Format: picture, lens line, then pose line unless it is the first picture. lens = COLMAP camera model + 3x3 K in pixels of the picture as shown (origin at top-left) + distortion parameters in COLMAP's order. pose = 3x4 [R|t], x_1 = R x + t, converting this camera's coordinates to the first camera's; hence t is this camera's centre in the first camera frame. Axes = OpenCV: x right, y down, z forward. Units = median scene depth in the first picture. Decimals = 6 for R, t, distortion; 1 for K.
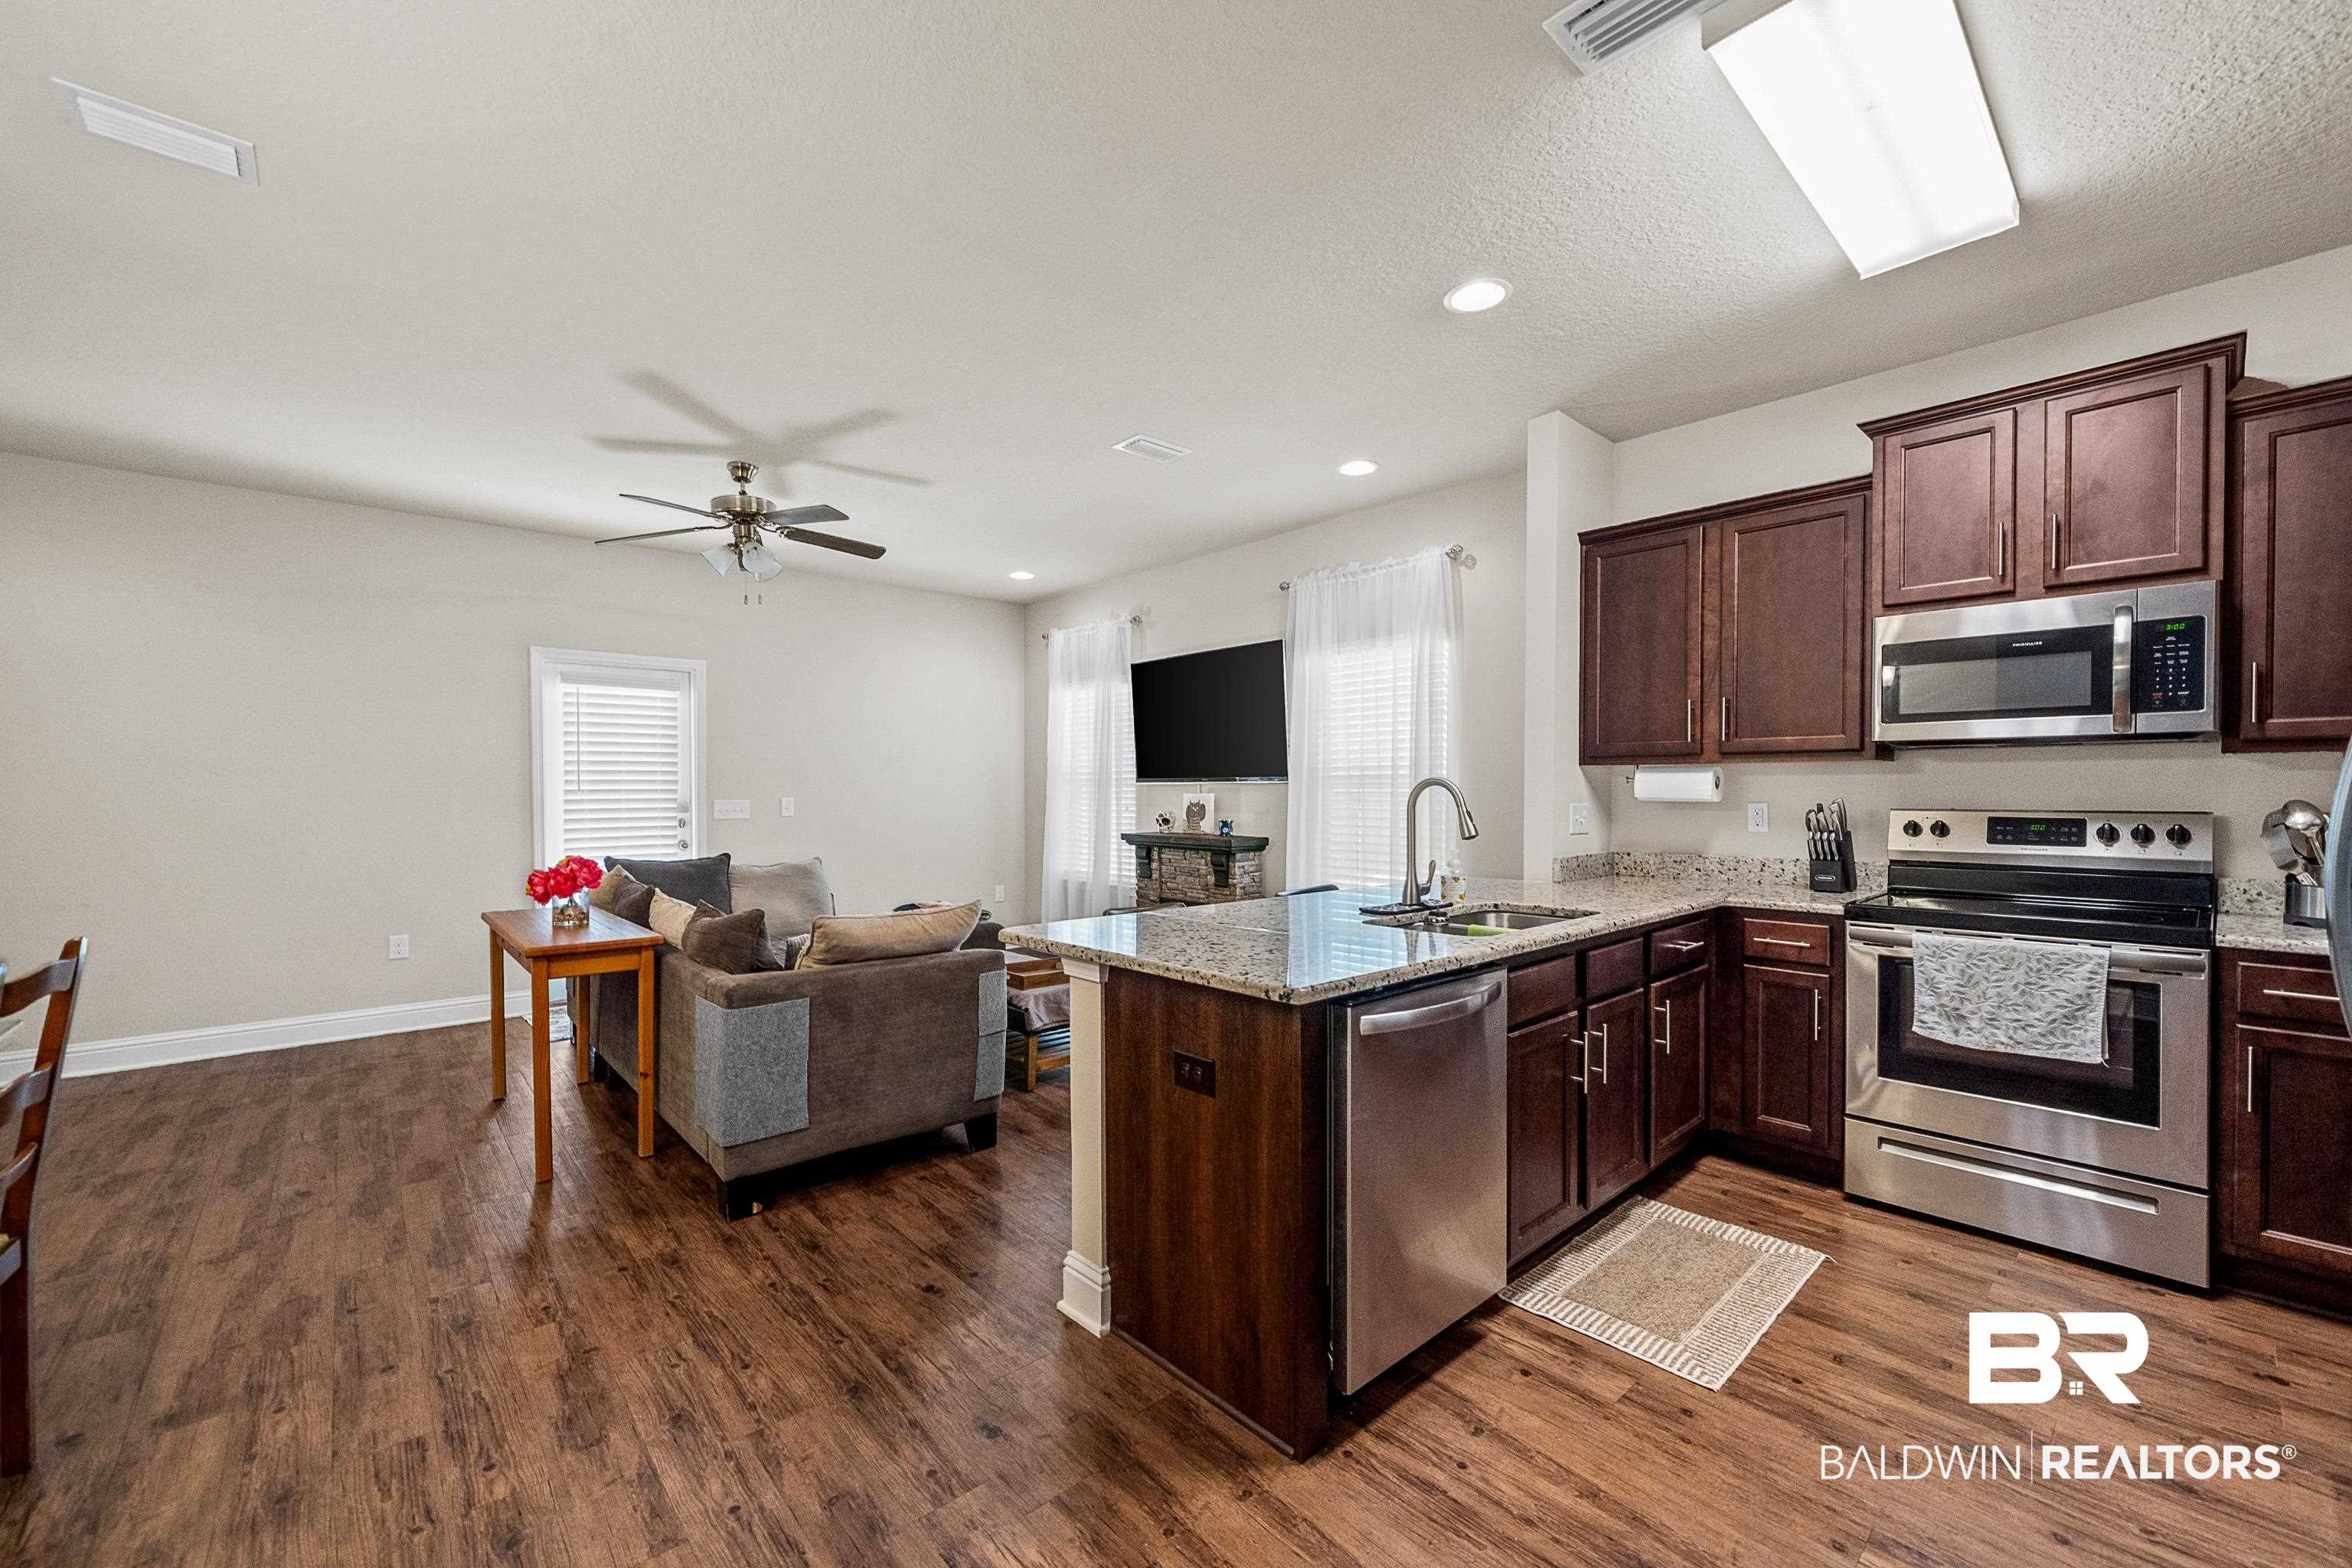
lens RADIAL K [[939.7, 0, 1170.7], [0, 939.7, 796.7], [0, 0, 1]] dist [-0.003779, 0.000005]
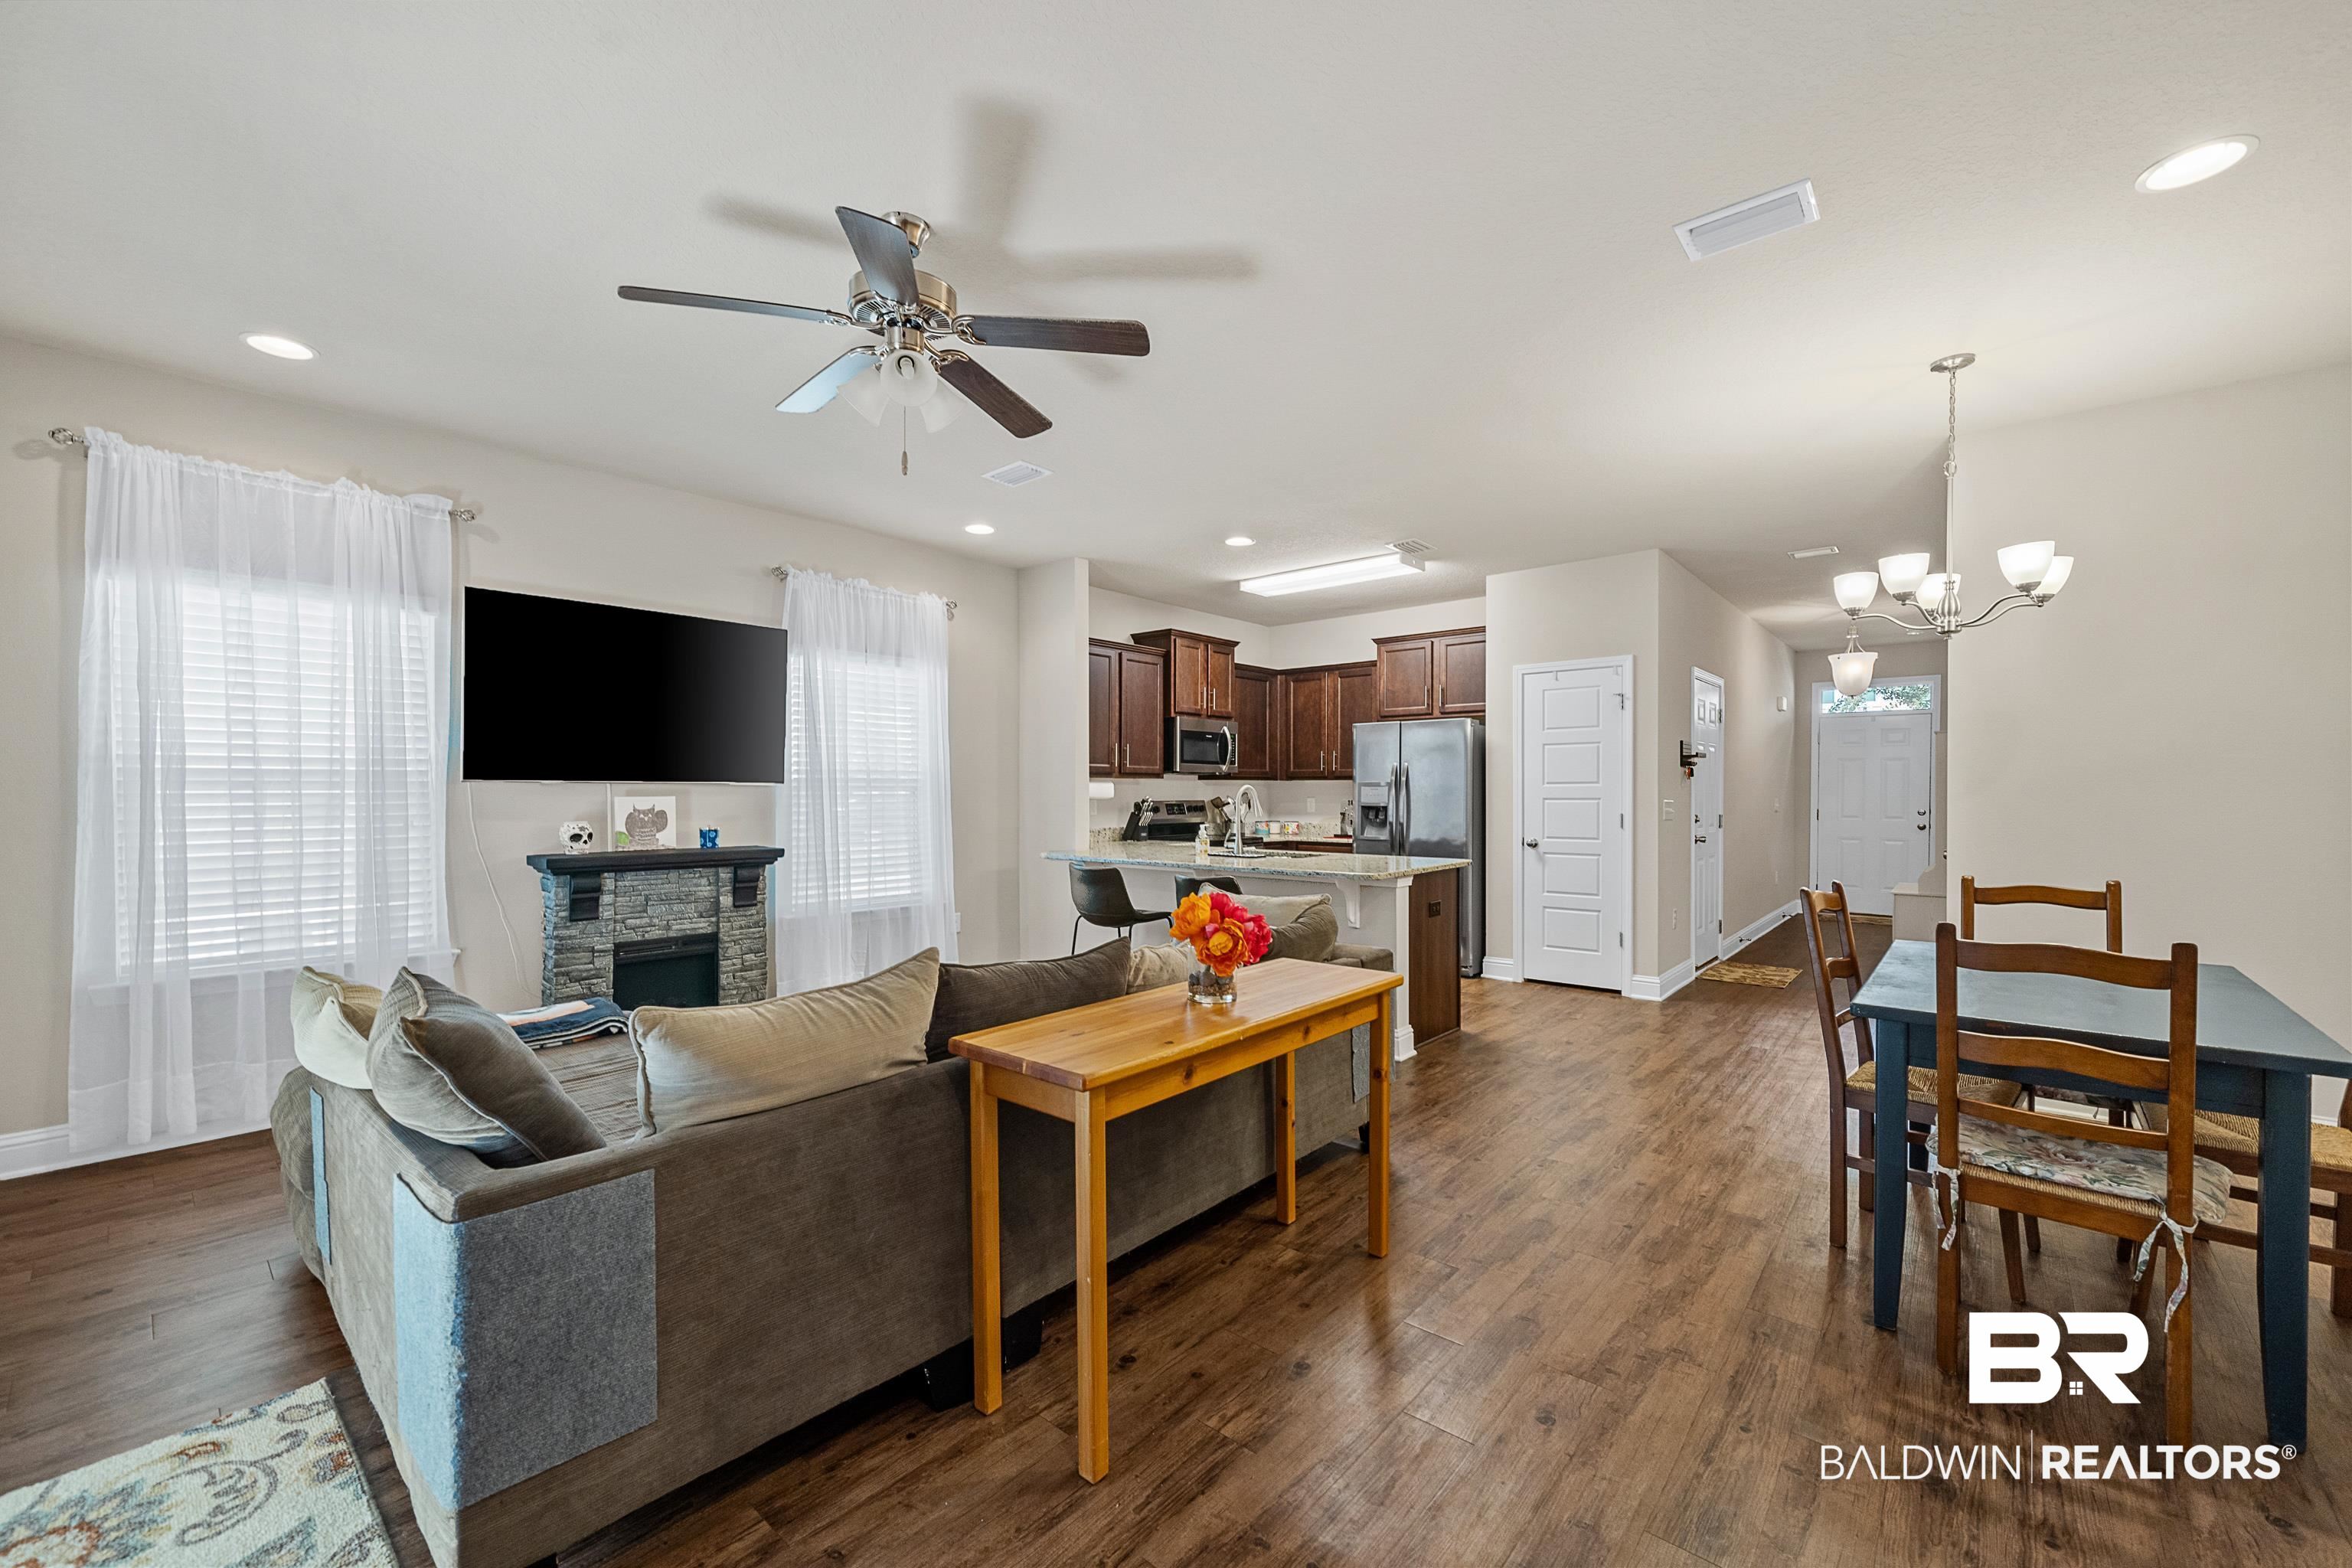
lens RADIAL K [[939.7, 0, 1170.8], [0, 939.7, 791.8], [0, 0, 1]] dist [-0.003779, 0.000005]
pose [[-0.133809, 0.000946, 0.991007, -1.074069], [0.007103, 0.999975, 0.000004, -0.006315], [-0.990982, 0.007040, -0.133812, 0.939134]]
